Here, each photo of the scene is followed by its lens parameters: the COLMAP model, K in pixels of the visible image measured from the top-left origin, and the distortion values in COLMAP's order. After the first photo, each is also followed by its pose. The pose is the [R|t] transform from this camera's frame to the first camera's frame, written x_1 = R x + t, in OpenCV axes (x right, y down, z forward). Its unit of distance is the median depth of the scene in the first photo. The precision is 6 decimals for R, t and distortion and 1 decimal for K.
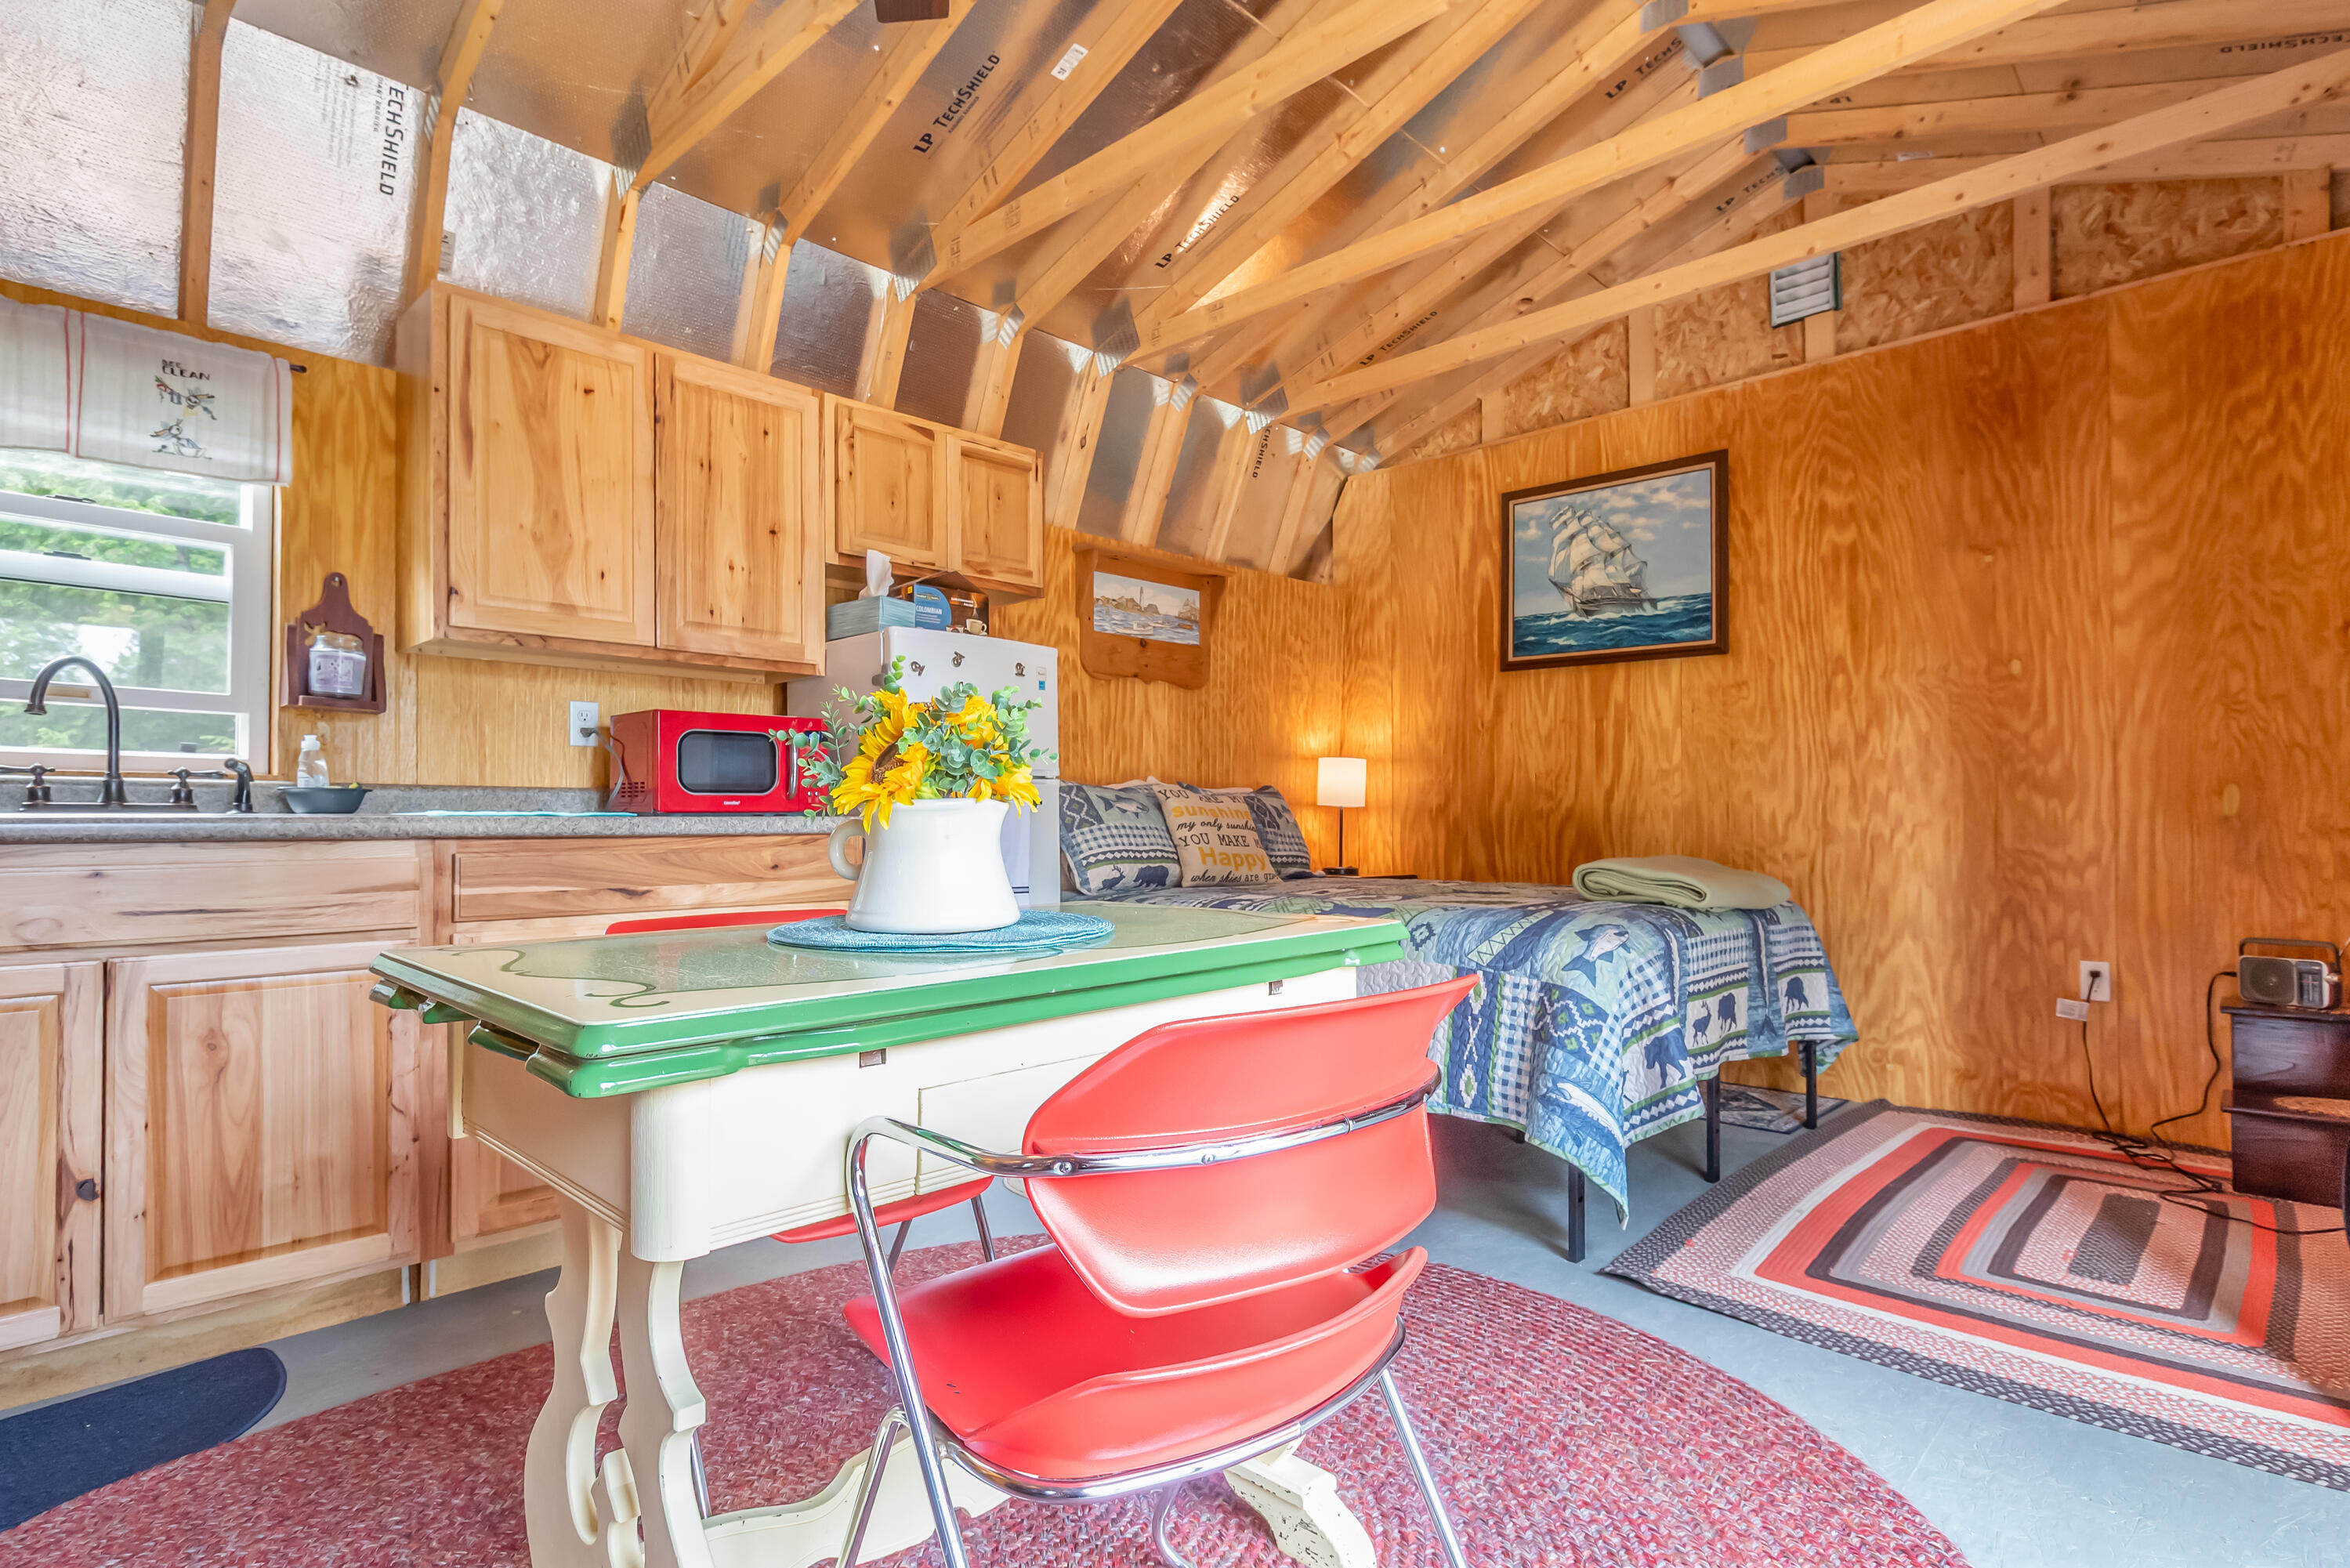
lens RADIAL K [[1189.9, 0, 1177.5], [0, 1189.9, 802.8], [0, 0, 1]] dist [-0.010487, 0.004542]
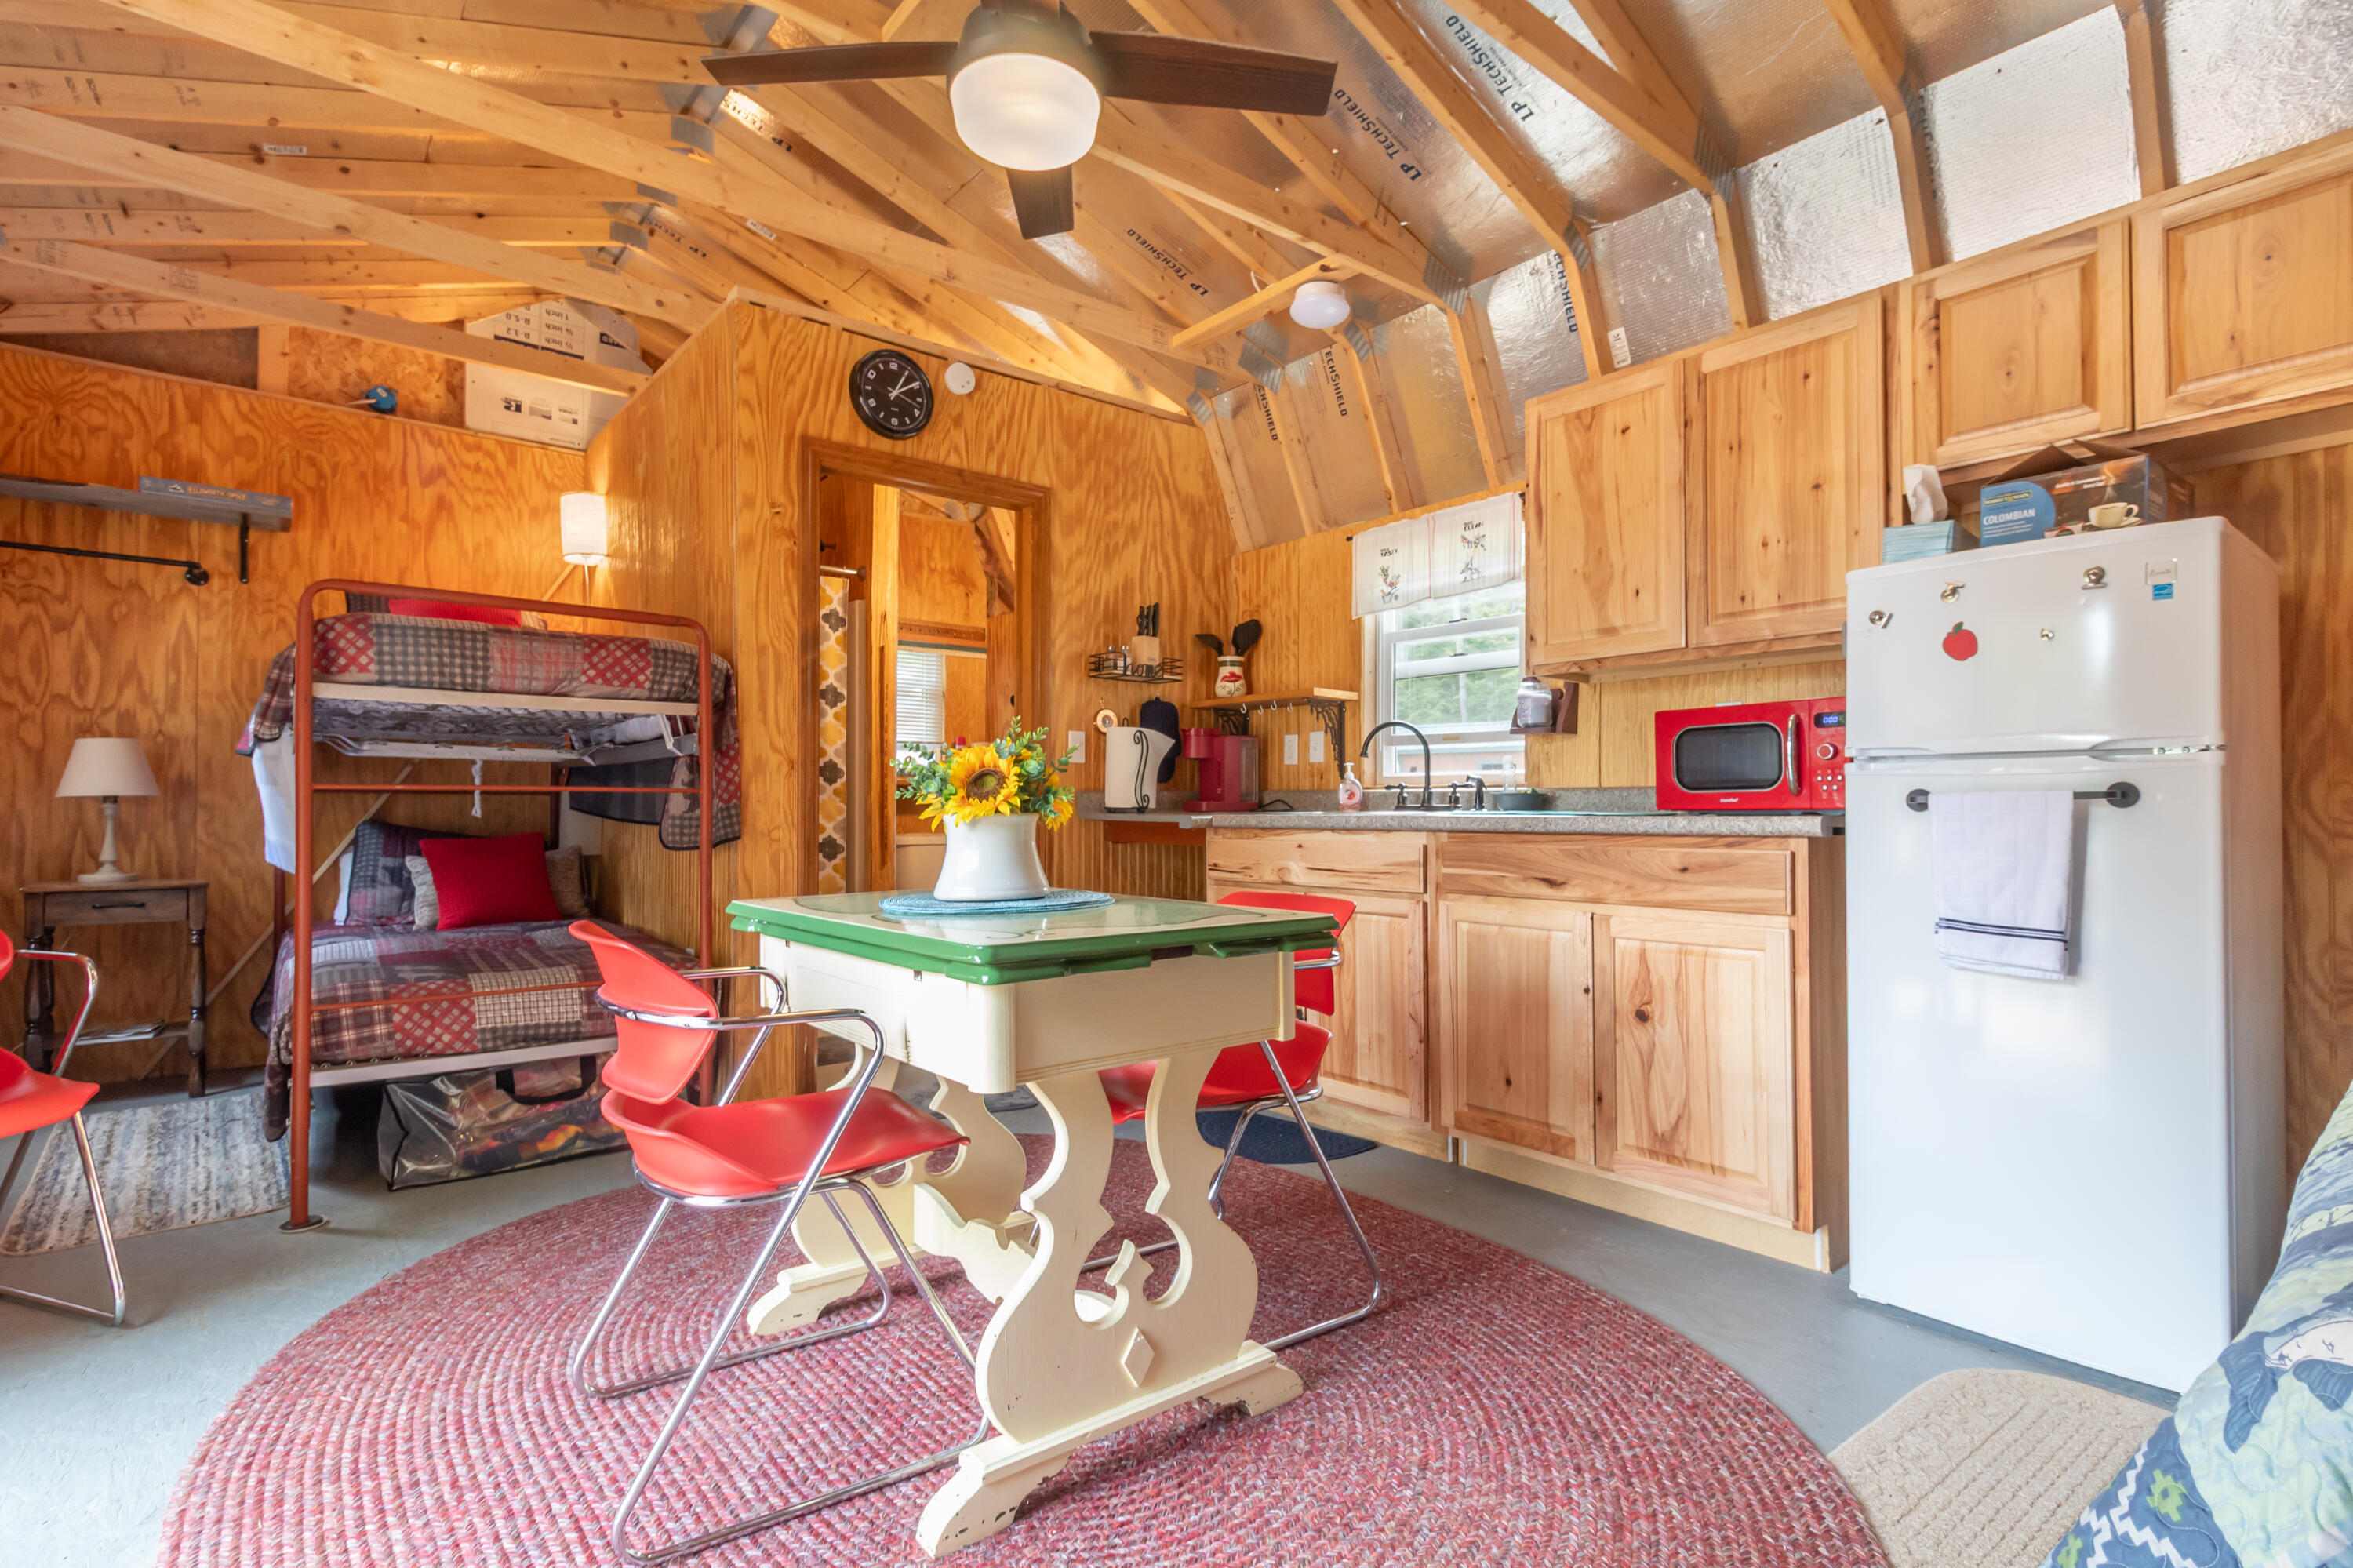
lens RADIAL K [[1120.3, 0, 1197.9], [0, 1120.3, 791.1], [0, 0, 1]] dist [0.001674, 0.000042]
pose [[-0.102986, -0.007985, -0.994651, 0.480870], [0.028047, 0.999547, -0.010929, -0.007445], [0.994287, -0.029022, -0.102715, 0.575652]]
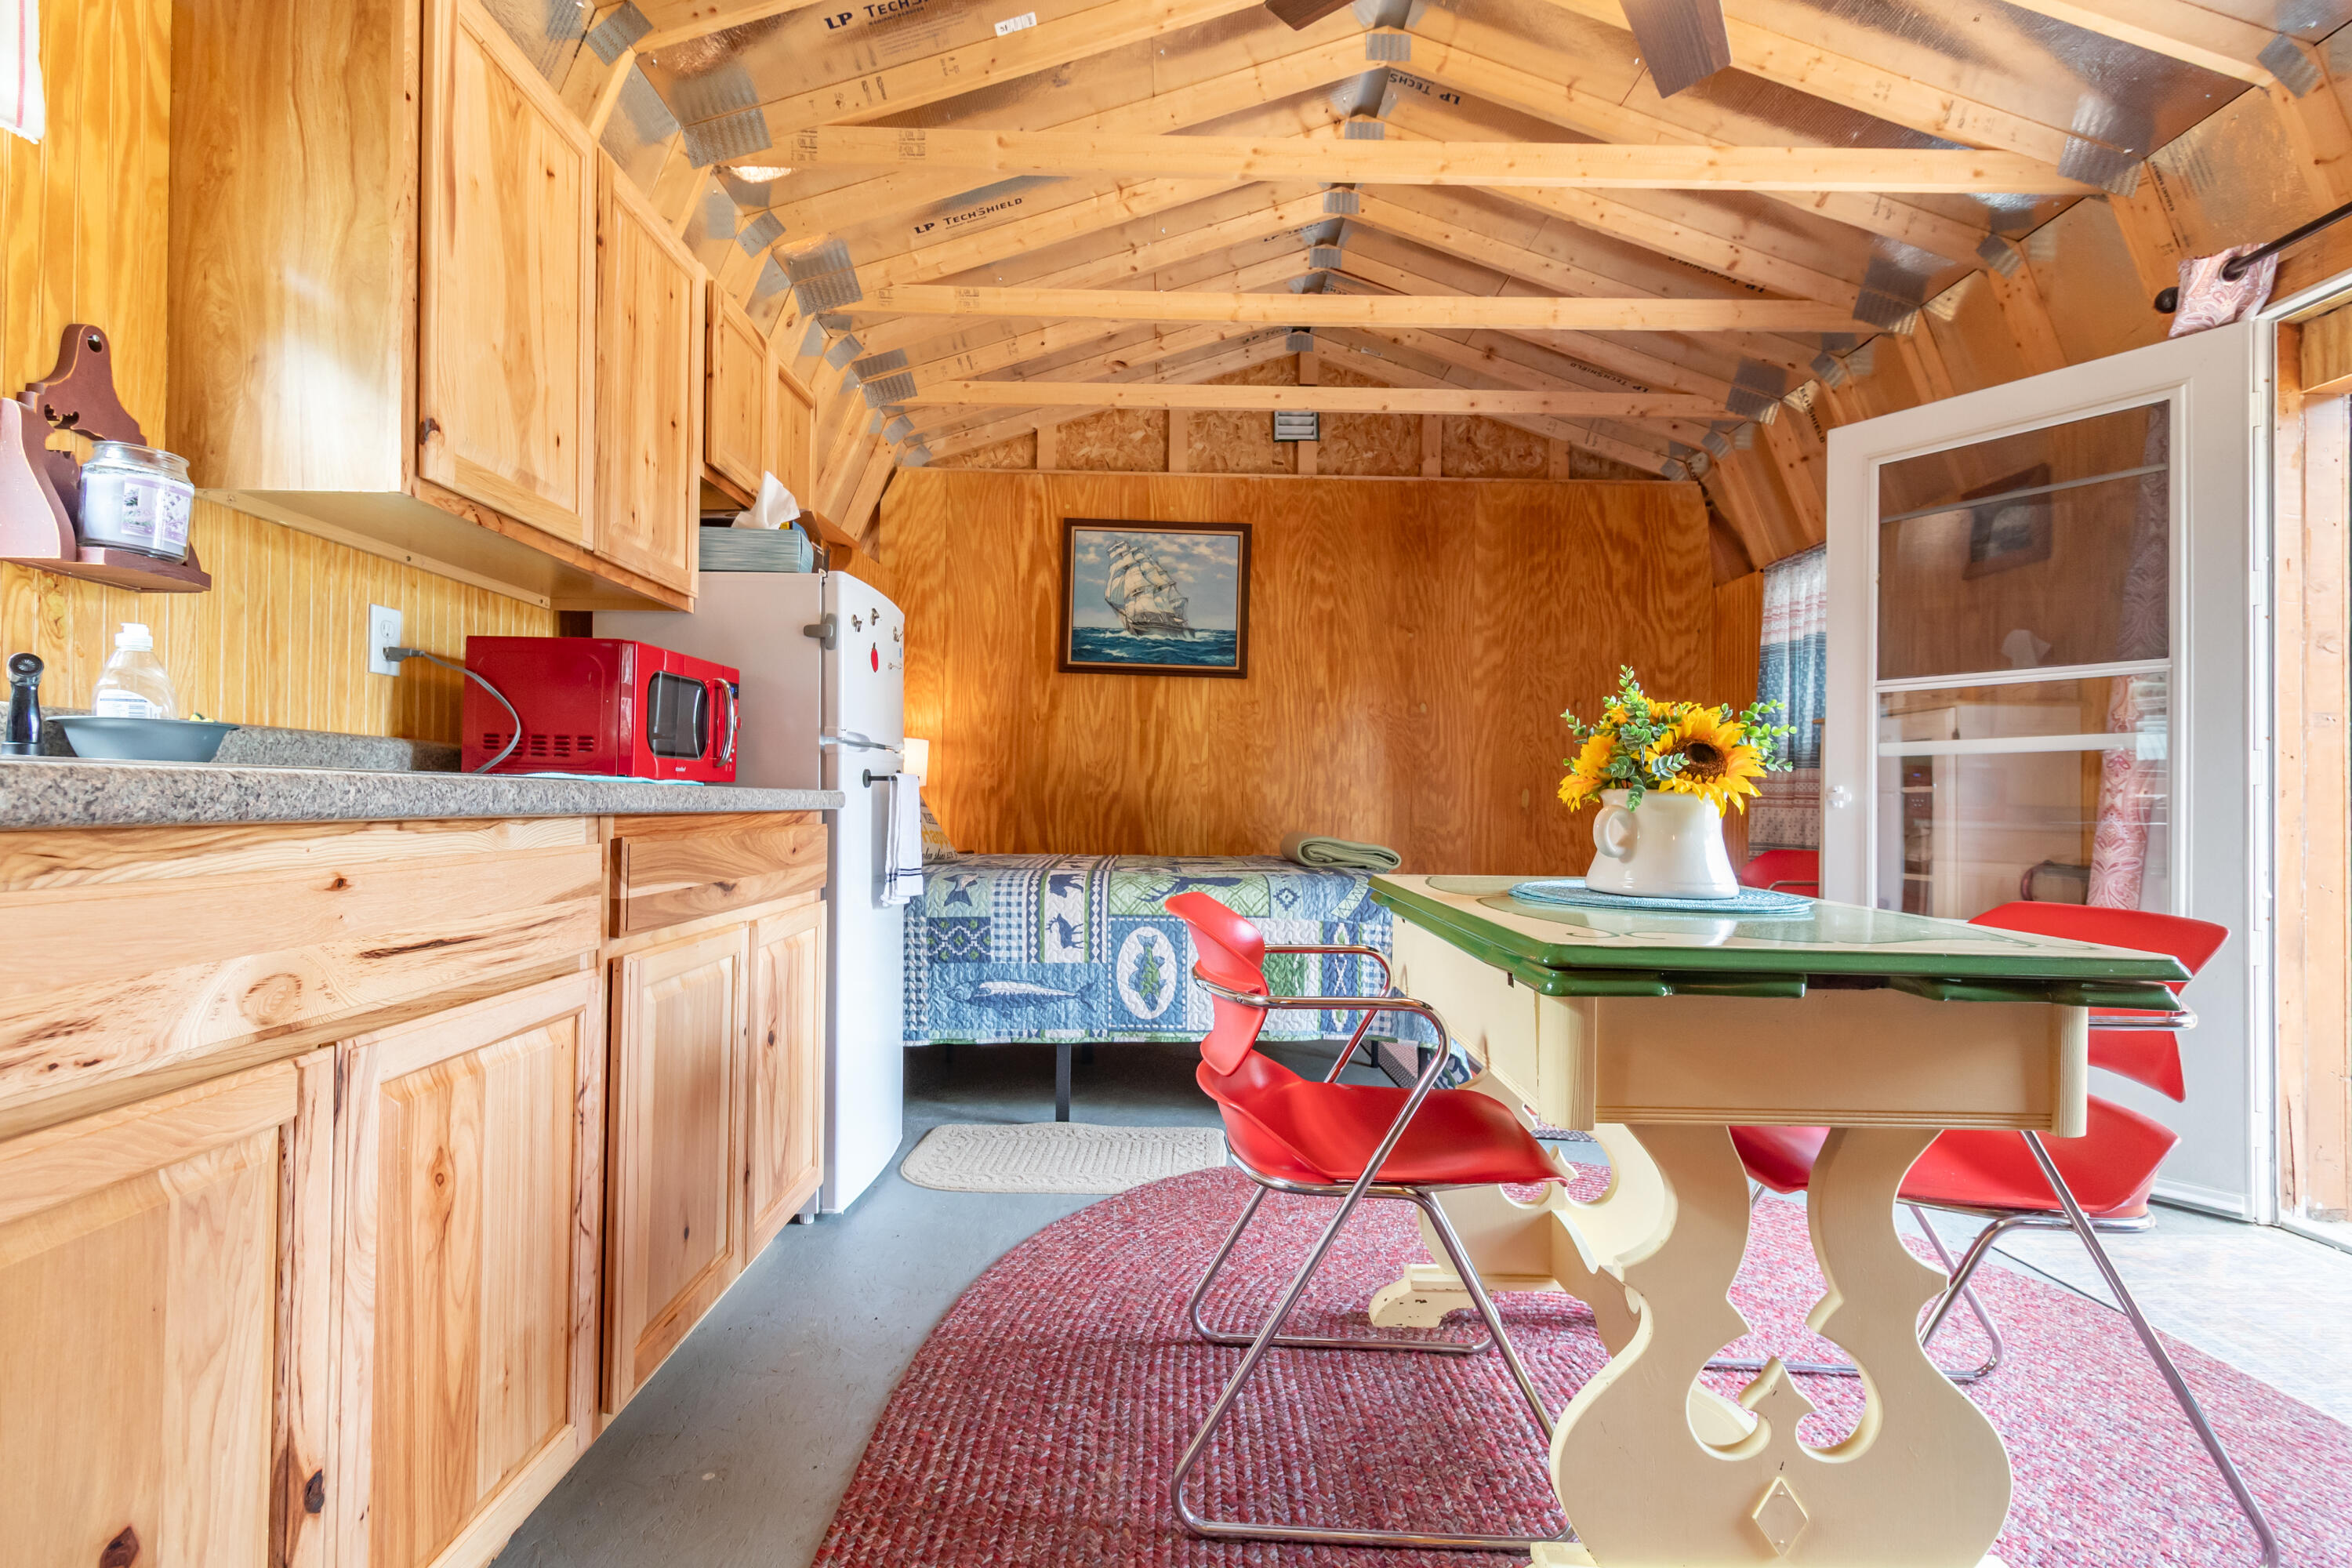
lens RADIAL K [[1119.8, 0, 1163.4], [0, 1119.8, 790.0], [0, 0, 1]] dist [0.001674, 0.000042]
pose [[0.699365, 0.021757, 0.714433, -0.579685], [-0.027404, 0.999618, -0.003615, 0.006373], [-0.714239, -0.017050, 0.699694, 0.225185]]
